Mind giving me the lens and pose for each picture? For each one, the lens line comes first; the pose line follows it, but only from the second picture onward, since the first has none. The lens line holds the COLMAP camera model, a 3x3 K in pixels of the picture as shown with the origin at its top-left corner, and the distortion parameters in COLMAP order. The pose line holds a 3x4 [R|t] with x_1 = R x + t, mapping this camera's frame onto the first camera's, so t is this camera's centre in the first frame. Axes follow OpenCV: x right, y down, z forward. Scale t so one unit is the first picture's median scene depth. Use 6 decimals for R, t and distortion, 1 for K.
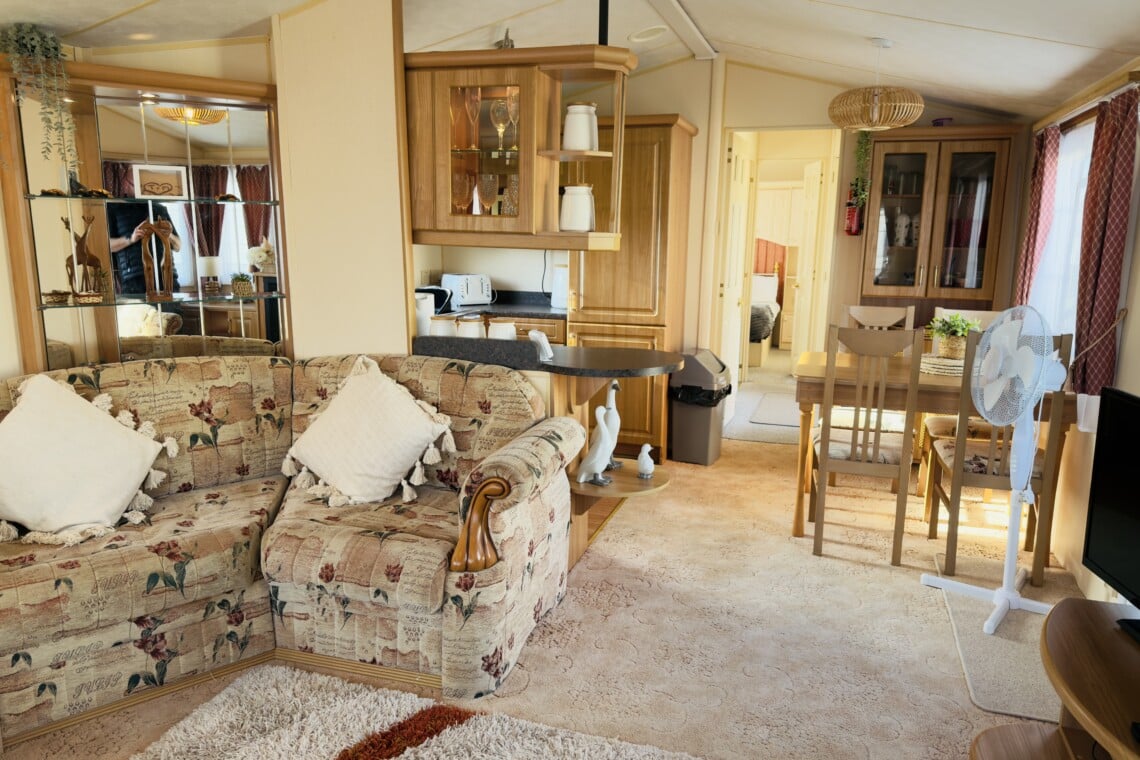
lens RADIAL K [[785.5, 0, 576.9], [0, 785.5, 395.0], [0, 0, 1]] dist [0.056142, -0.057120]
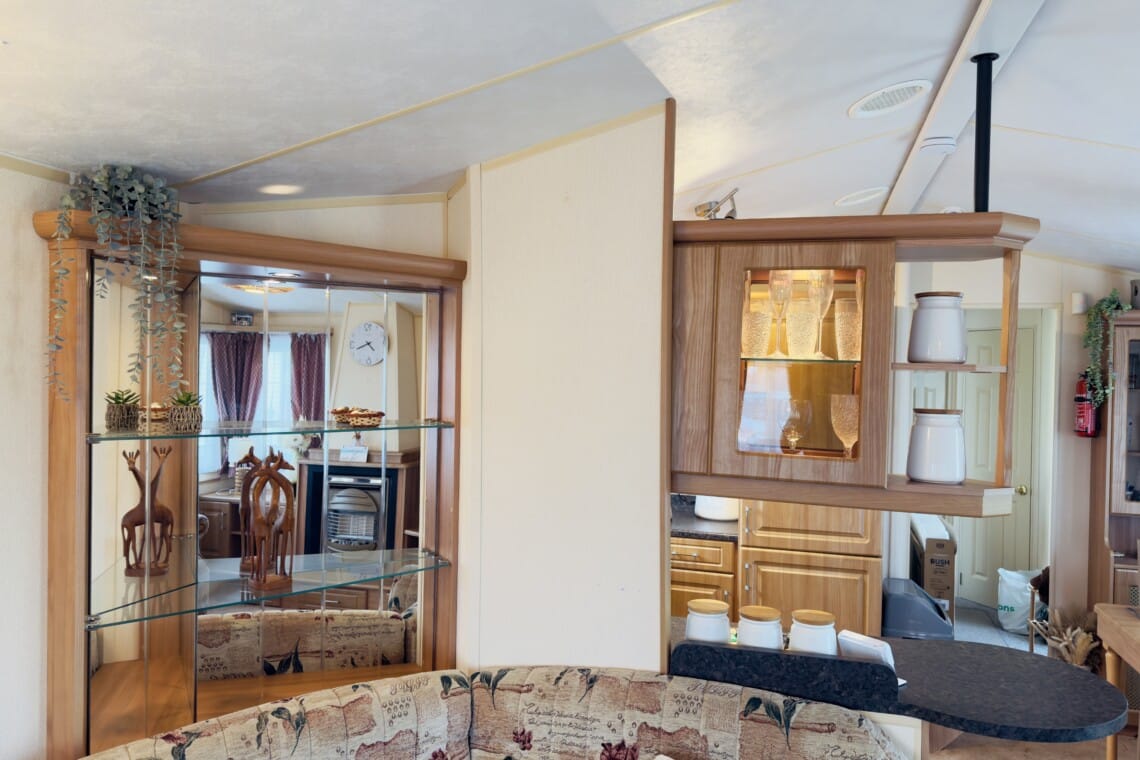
lens RADIAL K [[785.5, 0, 576.9], [0, 785.5, 395.0], [0, 0, 1]] dist [0.056142, -0.057120]
pose [[0.999198, 0.011074, 0.038483, -0.318638], [-0.004218, 0.984761, -0.173862, -0.163545], [-0.039821, 0.173561, 0.984018, 0.359338]]
